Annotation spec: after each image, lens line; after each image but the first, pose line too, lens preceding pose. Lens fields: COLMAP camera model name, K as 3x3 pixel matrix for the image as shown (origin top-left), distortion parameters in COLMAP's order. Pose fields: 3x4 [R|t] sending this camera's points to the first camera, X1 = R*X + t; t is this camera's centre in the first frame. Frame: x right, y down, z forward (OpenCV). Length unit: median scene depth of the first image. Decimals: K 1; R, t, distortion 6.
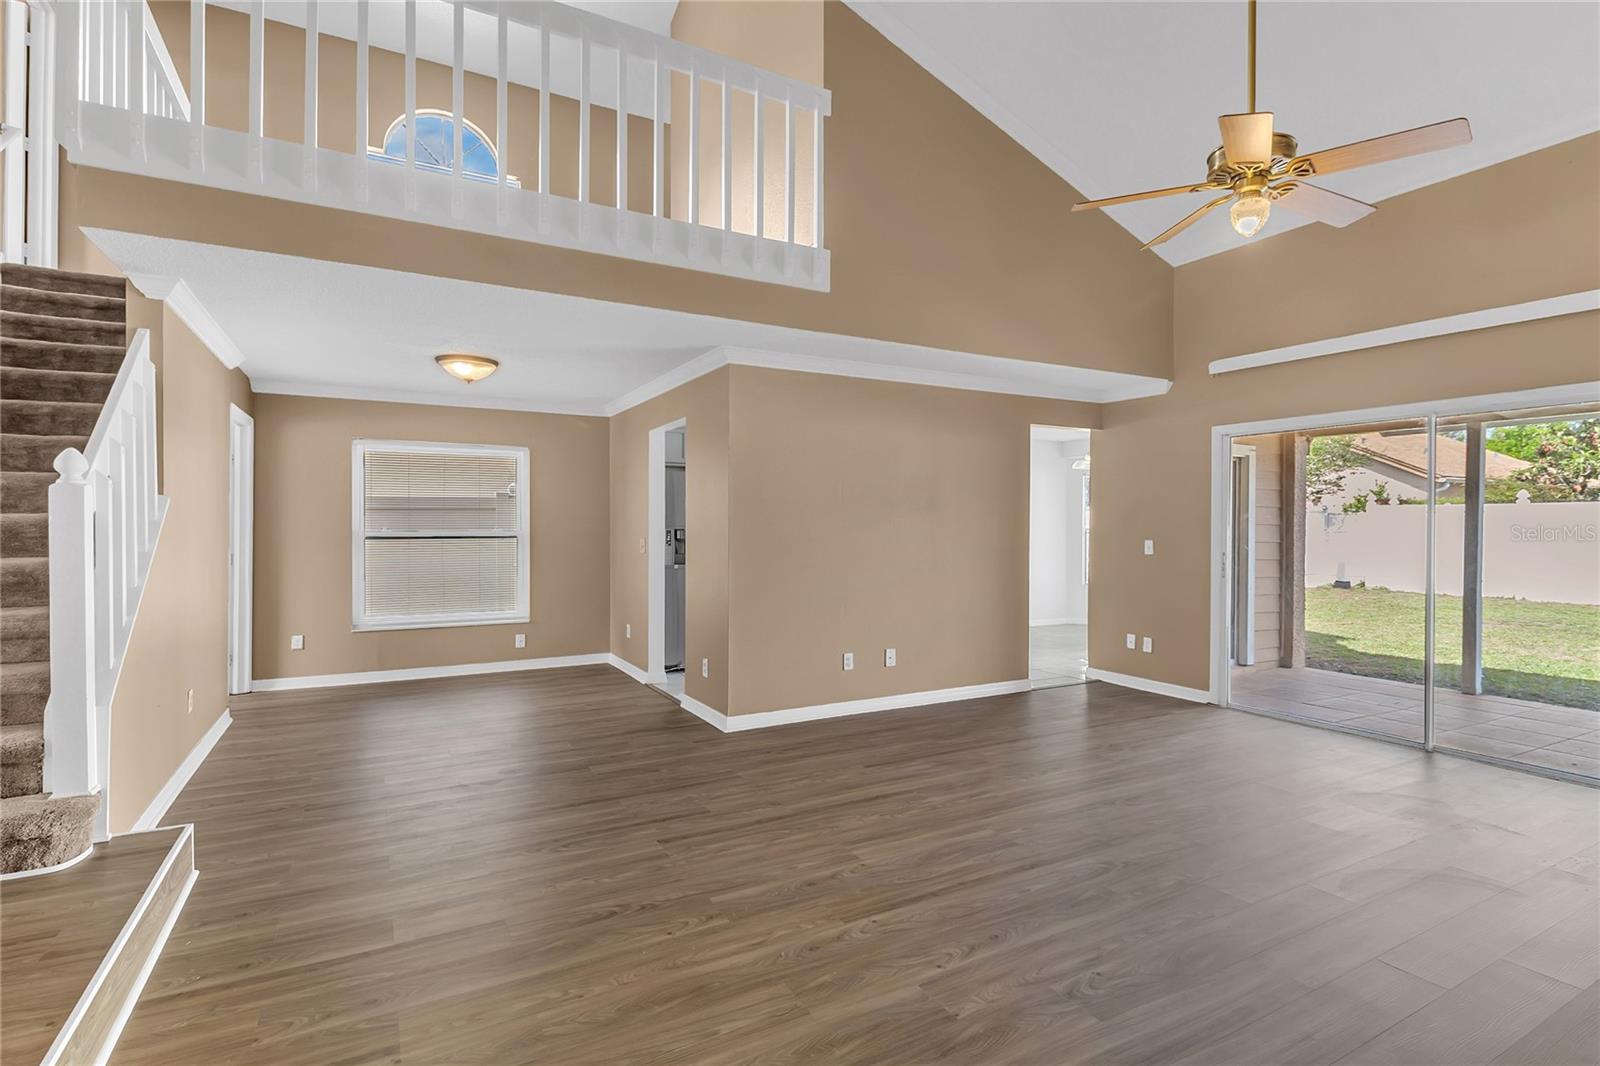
lens RADIAL K [[748.4, 0, 831.3], [0, 748.4, 528.8], [0, 0, 1]] dist [0.003739, -0.003494]
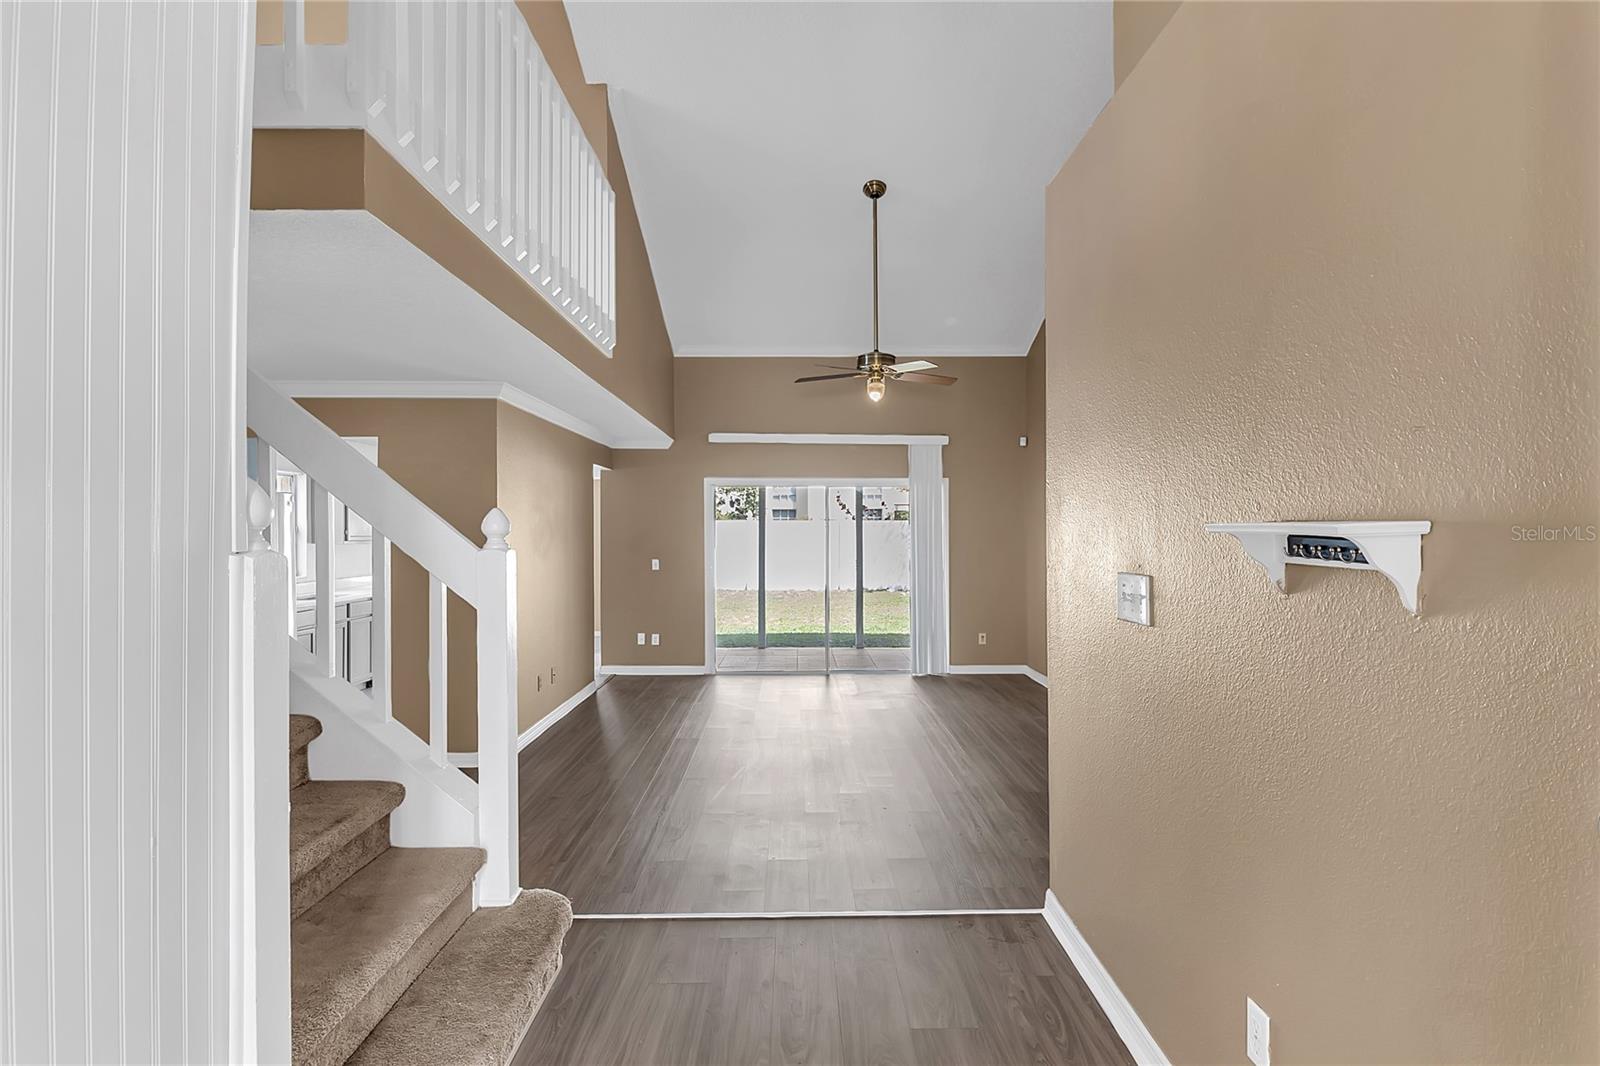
lens RADIAL K [[795.0, 0, 828.5], [0, 795.0, 526.4], [0, 0, 1]] dist [0.003103, 0.000038]
pose [[0.469317, 0.004228, 0.883020, -1.435517], [0.003710, 0.999970, -0.006760, -0.068627], [-0.883022, 0.006448, 0.469287, 0.182167]]
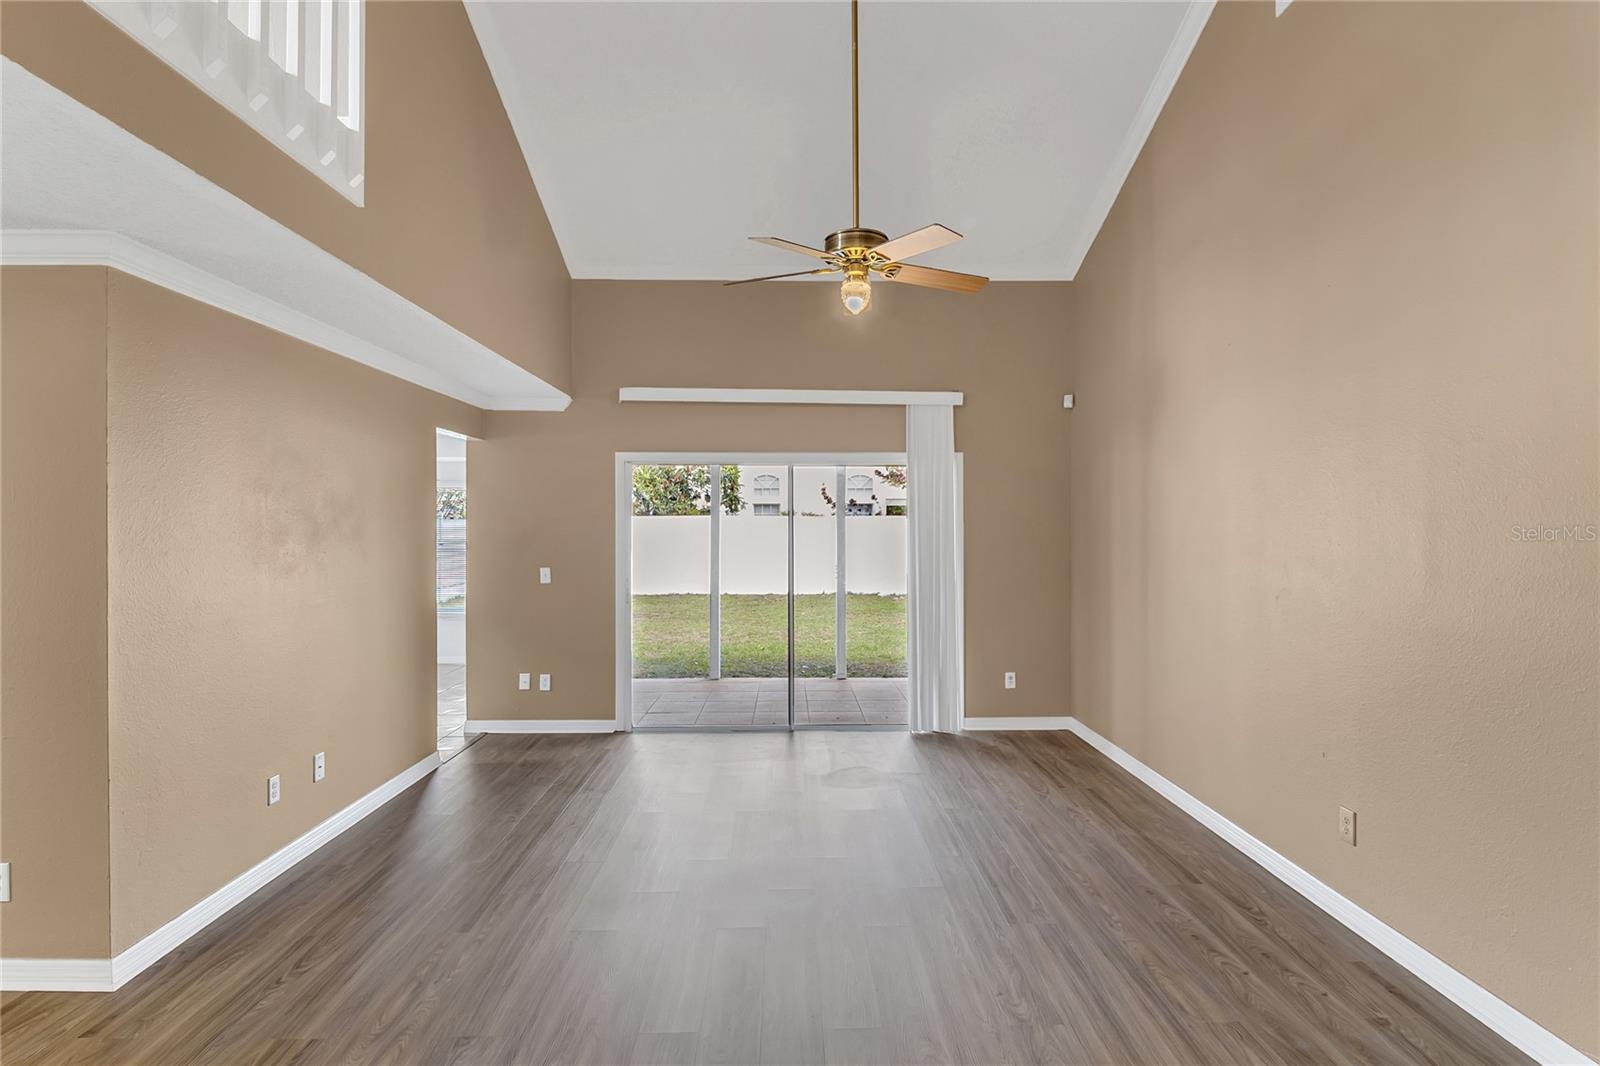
lens RADIAL K [[819.9, 0, 802.7], [0, 819.9, 523.3], [0, 0, 1]] dist [-0.006247, -0.002729]
pose [[0.485978, 0.003993, 0.873962, -0.651366], [0.003138, 0.999975, -0.006313, -0.069380], [-0.873965, 0.005810, 0.485954, 0.518562]]
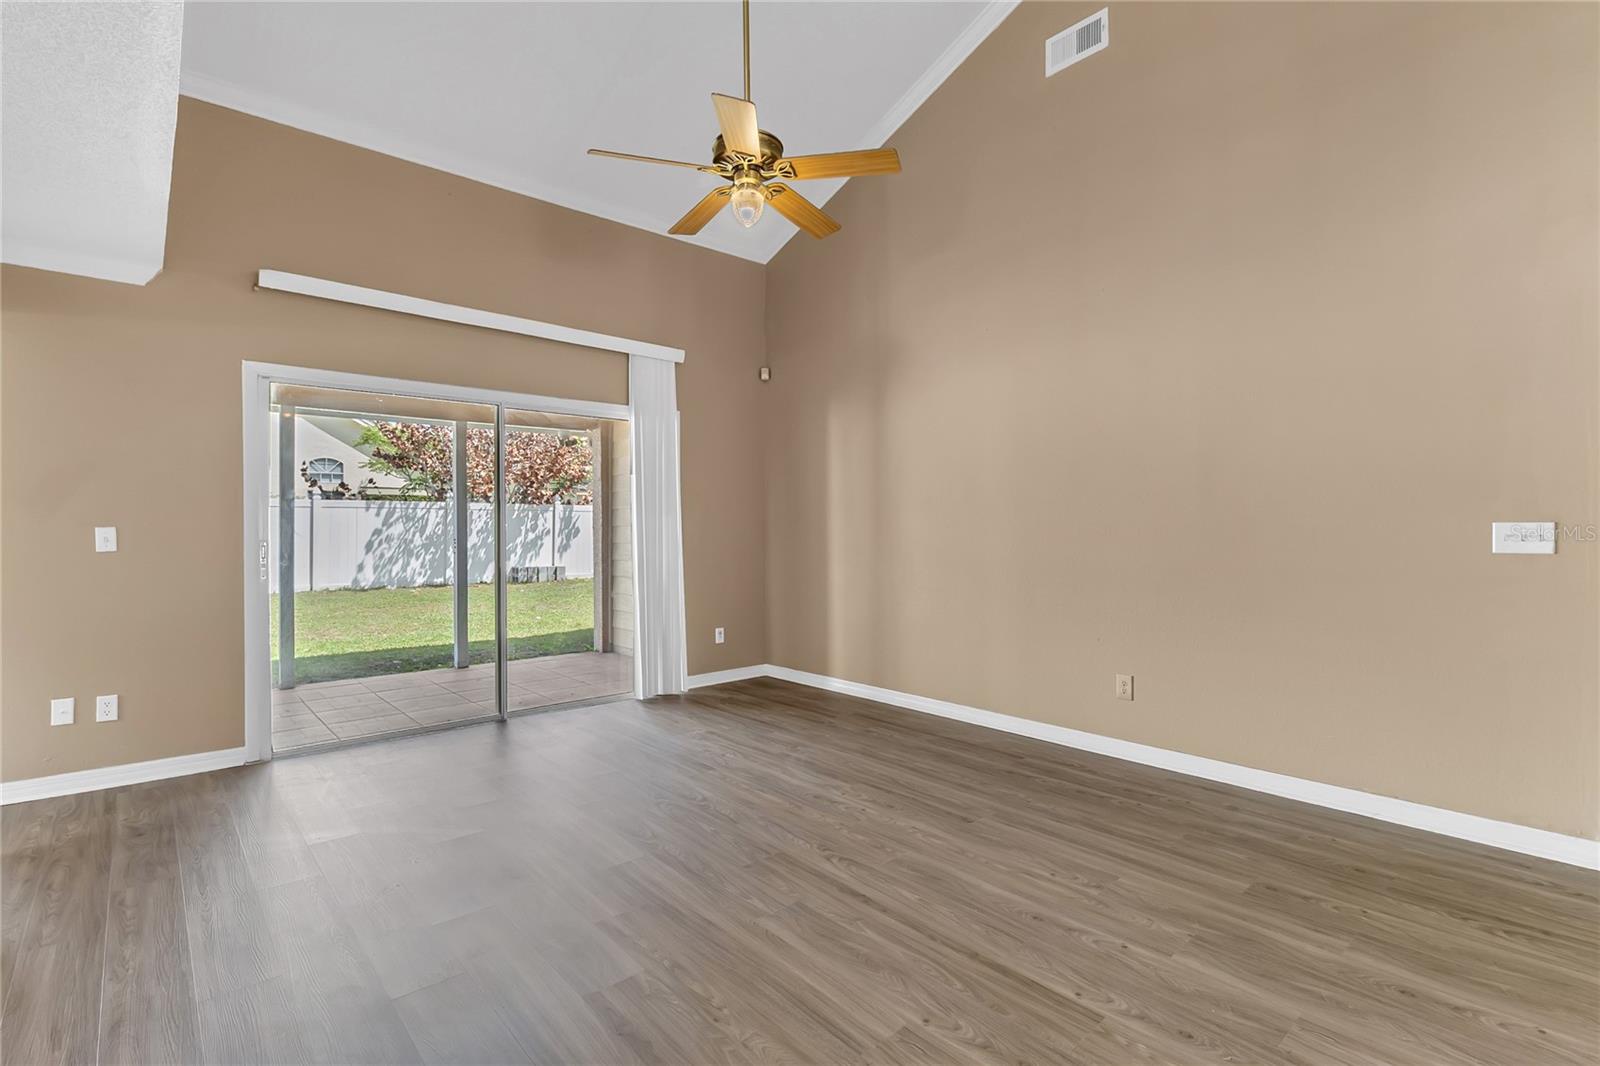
lens RADIAL K [[748.4, 0, 848.7], [0, 748.4, 522.2], [0, 0, 1]] dist [0.003739, -0.003494]
pose [[-0.204212, 0.001417, 0.978926, -0.567167], [0.006096, 0.999981, -0.000176, 0.032400], [-0.978908, 0.005932, -0.204216, 1.211194]]
